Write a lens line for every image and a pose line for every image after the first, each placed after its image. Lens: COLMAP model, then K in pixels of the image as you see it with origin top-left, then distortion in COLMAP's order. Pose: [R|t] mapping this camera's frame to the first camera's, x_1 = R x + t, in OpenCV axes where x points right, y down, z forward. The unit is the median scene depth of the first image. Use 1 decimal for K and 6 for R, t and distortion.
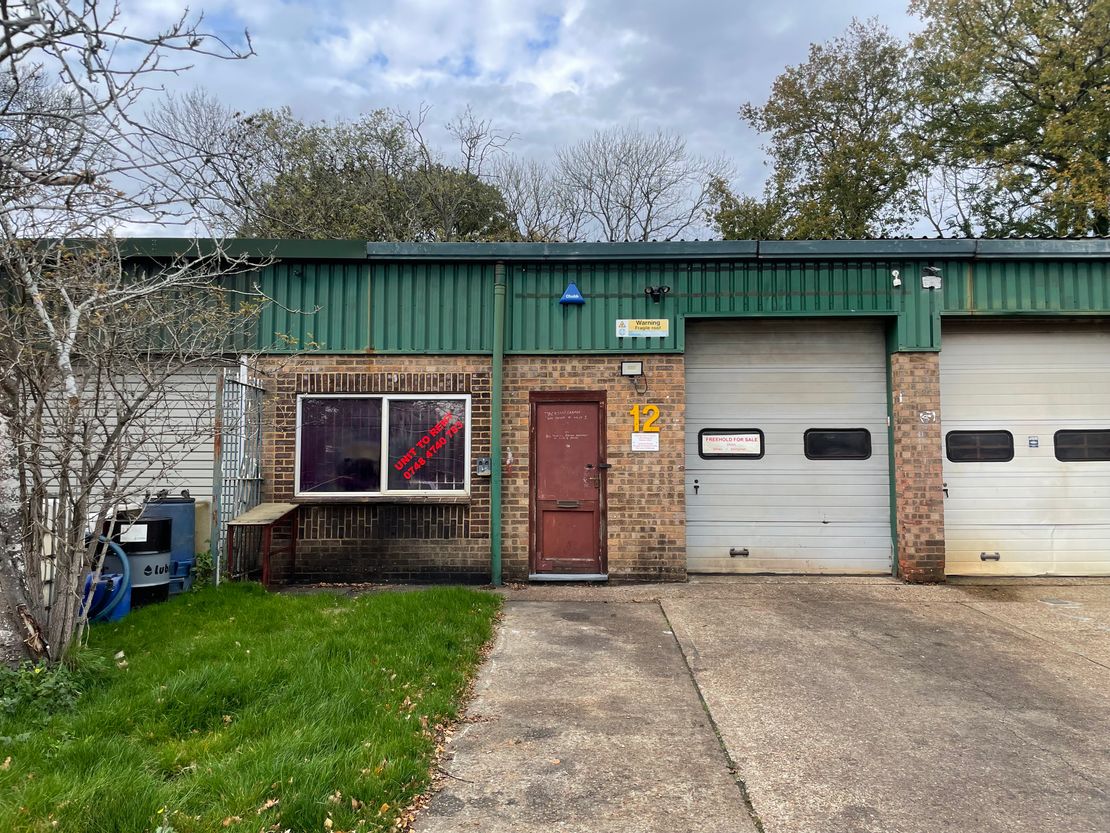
lens RADIAL K [[877.3, 0, 555.0], [0, 877.3, 416.5], [0, 0, 1]] dist [0.111443, -0.164307]
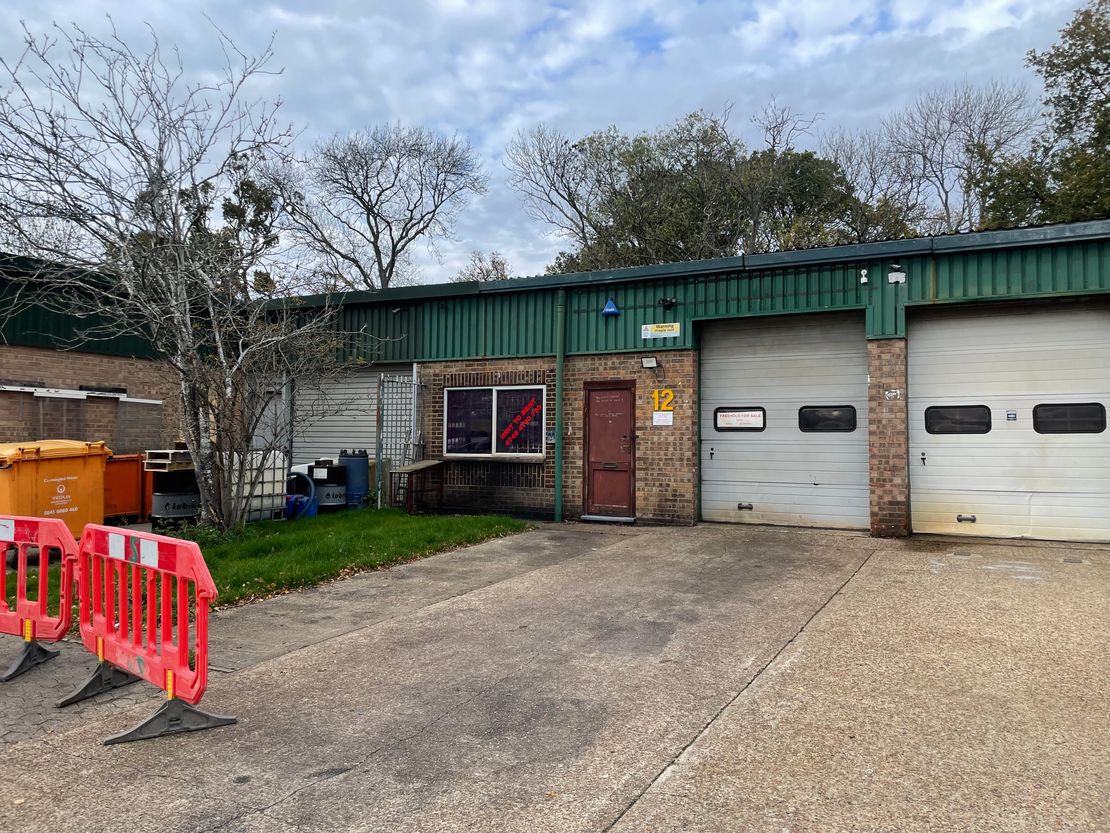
lens RADIAL K [[877.3, 0, 555.0], [0, 877.3, 416.5], [0, 0, 1]] dist [0.111443, -0.164307]
pose [[0.885535, -0.007666, -0.464509, 0.563818], [0.018892, 0.999631, 0.019518, -0.002141], [0.464188, -0.026060, 0.885353, -0.226535]]
